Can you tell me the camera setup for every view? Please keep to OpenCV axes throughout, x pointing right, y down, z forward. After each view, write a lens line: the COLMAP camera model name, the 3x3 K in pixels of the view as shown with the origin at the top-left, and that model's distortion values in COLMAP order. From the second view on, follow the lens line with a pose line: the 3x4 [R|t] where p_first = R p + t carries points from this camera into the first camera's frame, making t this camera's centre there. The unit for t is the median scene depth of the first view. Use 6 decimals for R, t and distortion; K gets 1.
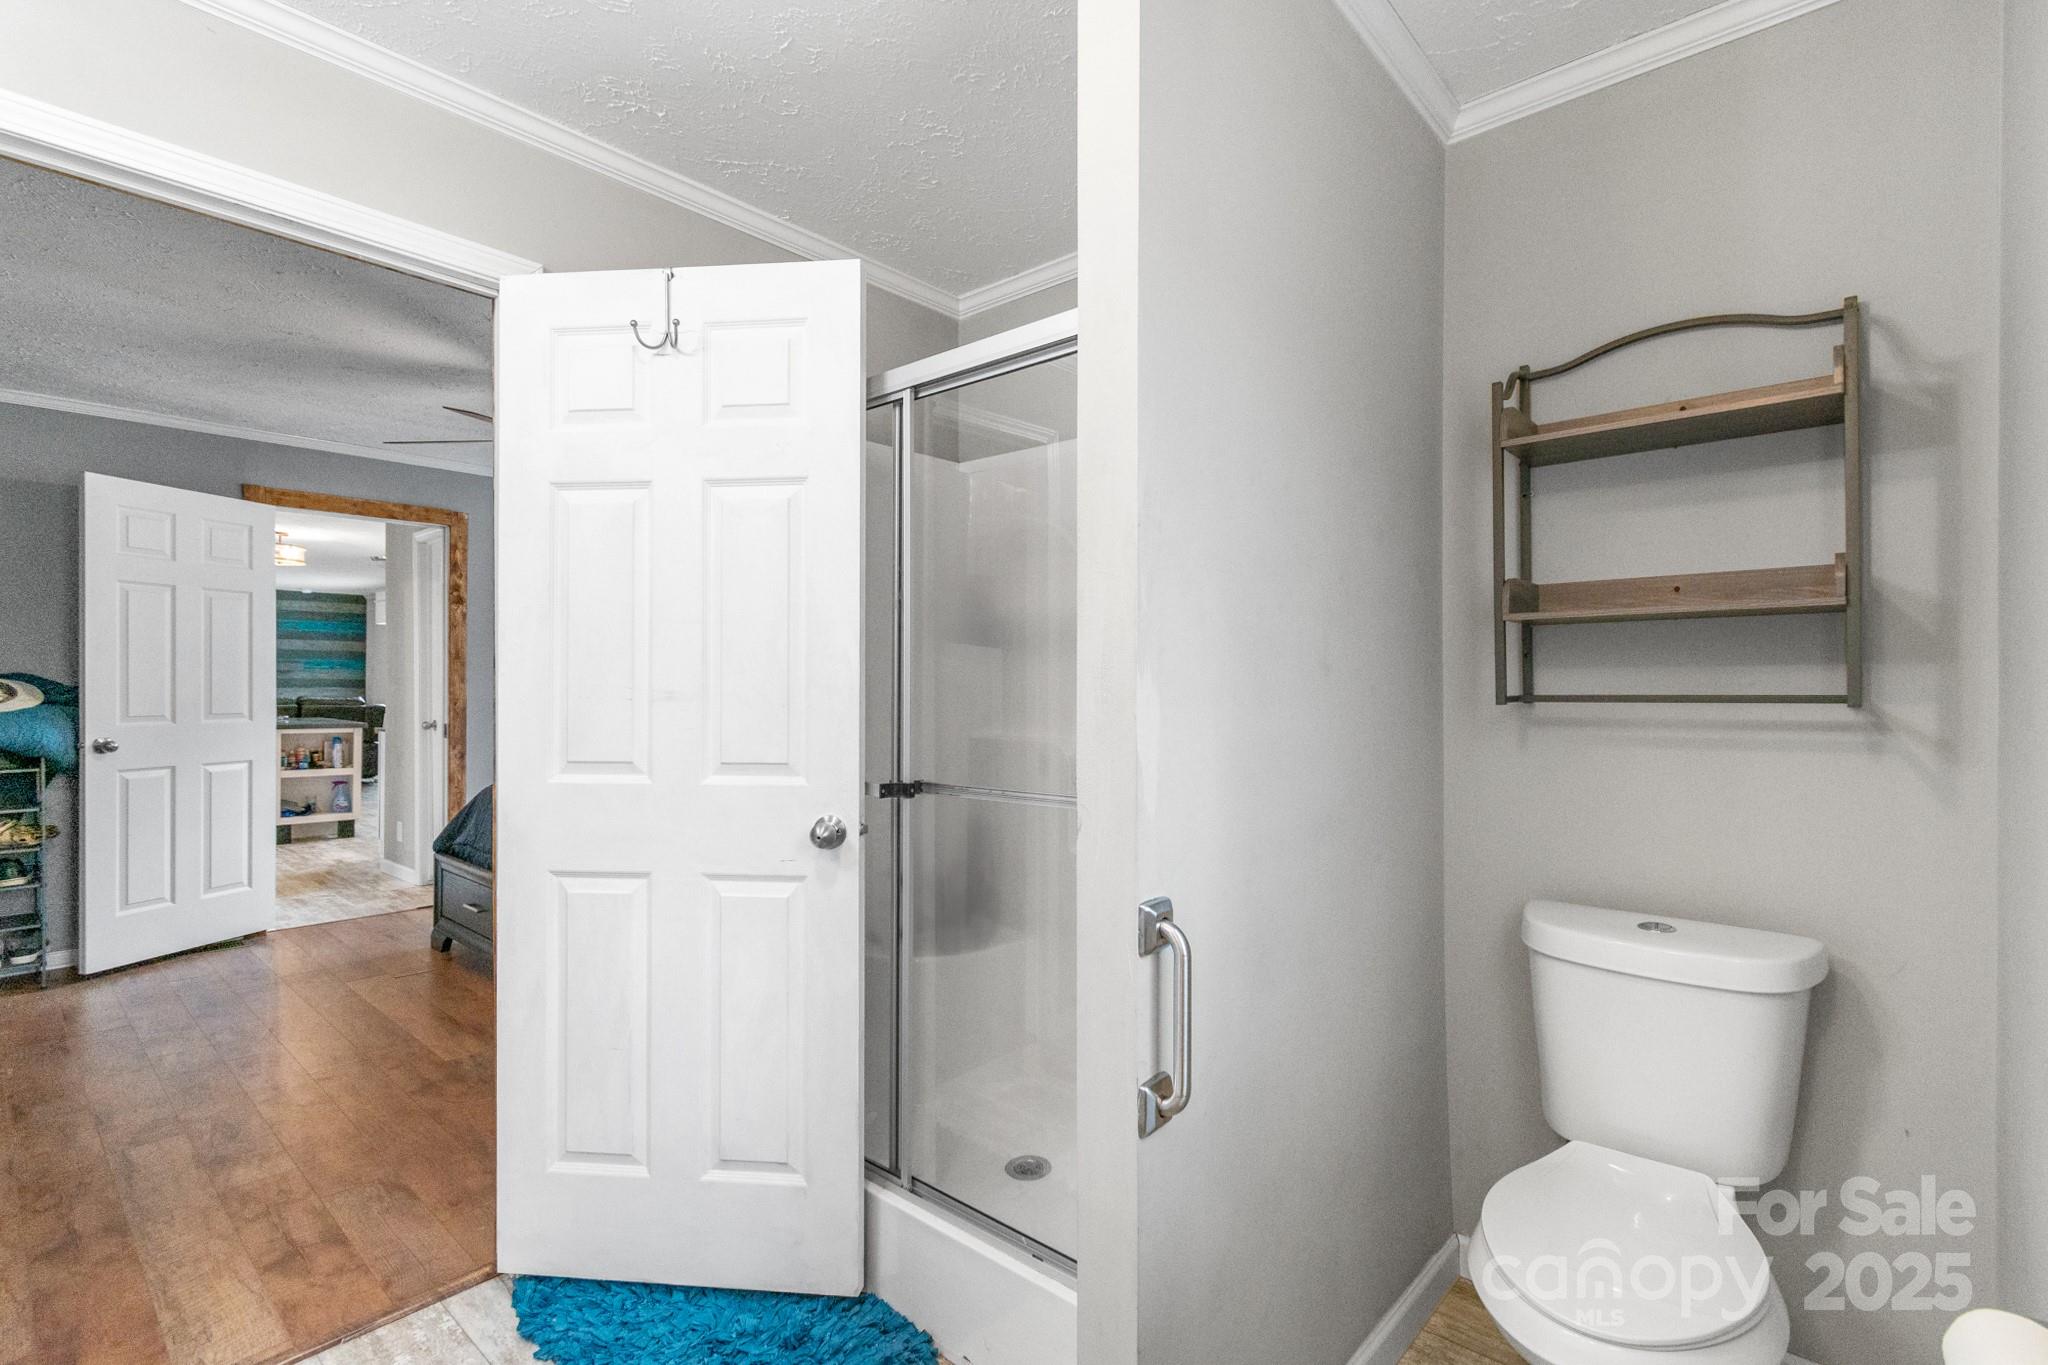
lens RADIAL K [[957.7, 0, 1021.3], [0, 957.7, 677.2], [0, 0, 1]] dist [0.004234, -0.001058]
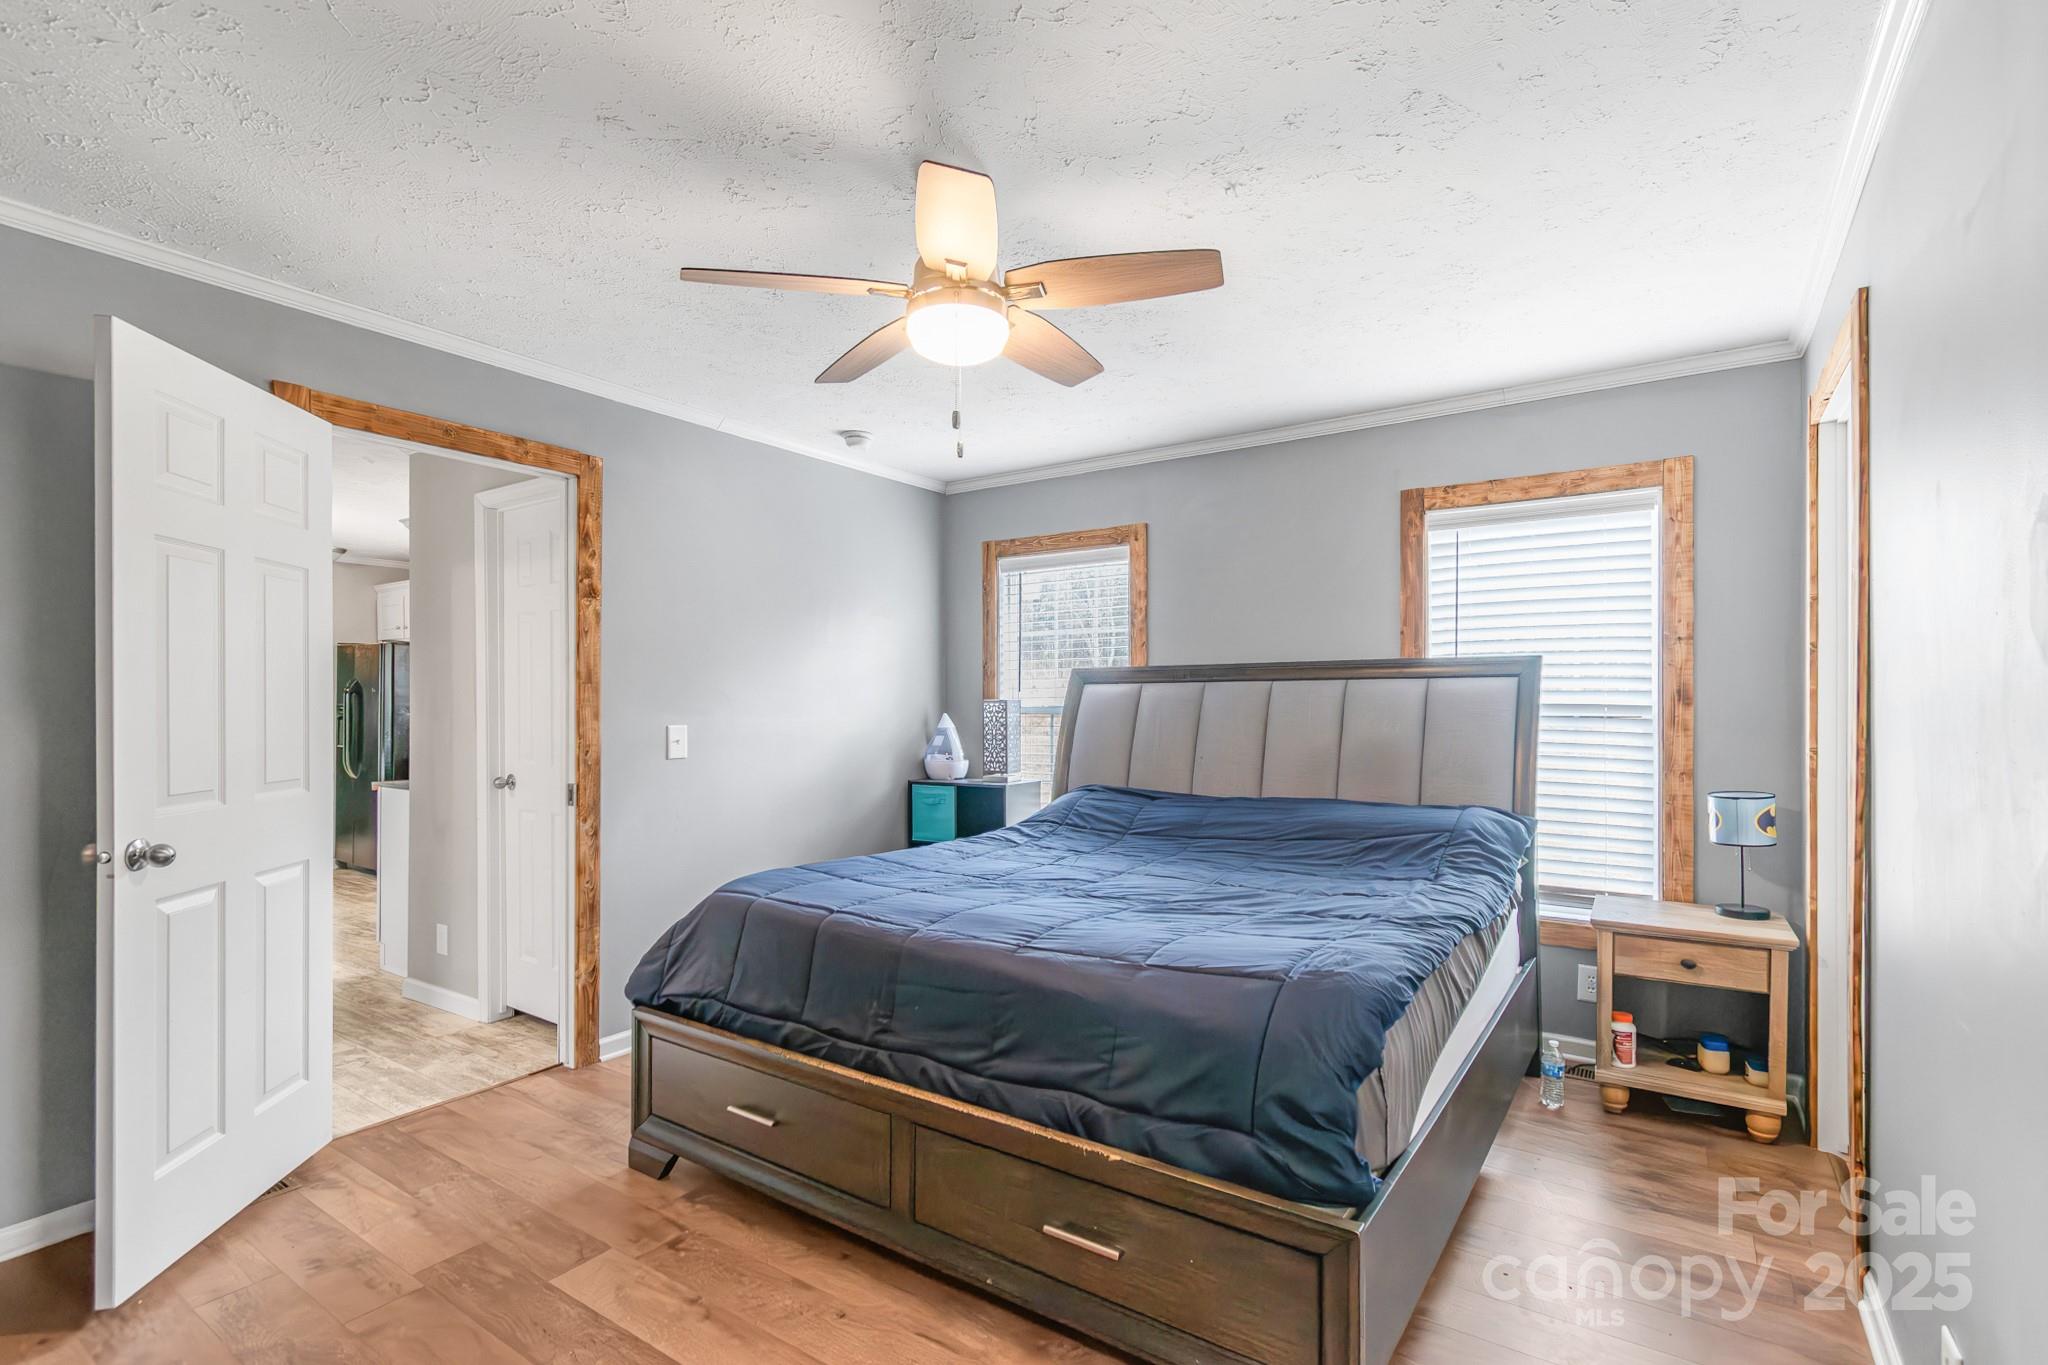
lens RADIAL K [[957.7, 0, 1023.4], [0, 957.7, 694.1], [0, 0, 1]] dist [0.004234, -0.001058]
pose [[0.991483, -0.009481, 0.129891, -0.381004], [0.009767, 0.999951, -0.001571, -0.007601], [-0.129869, 0.002826, 0.991527, 0.321435]]
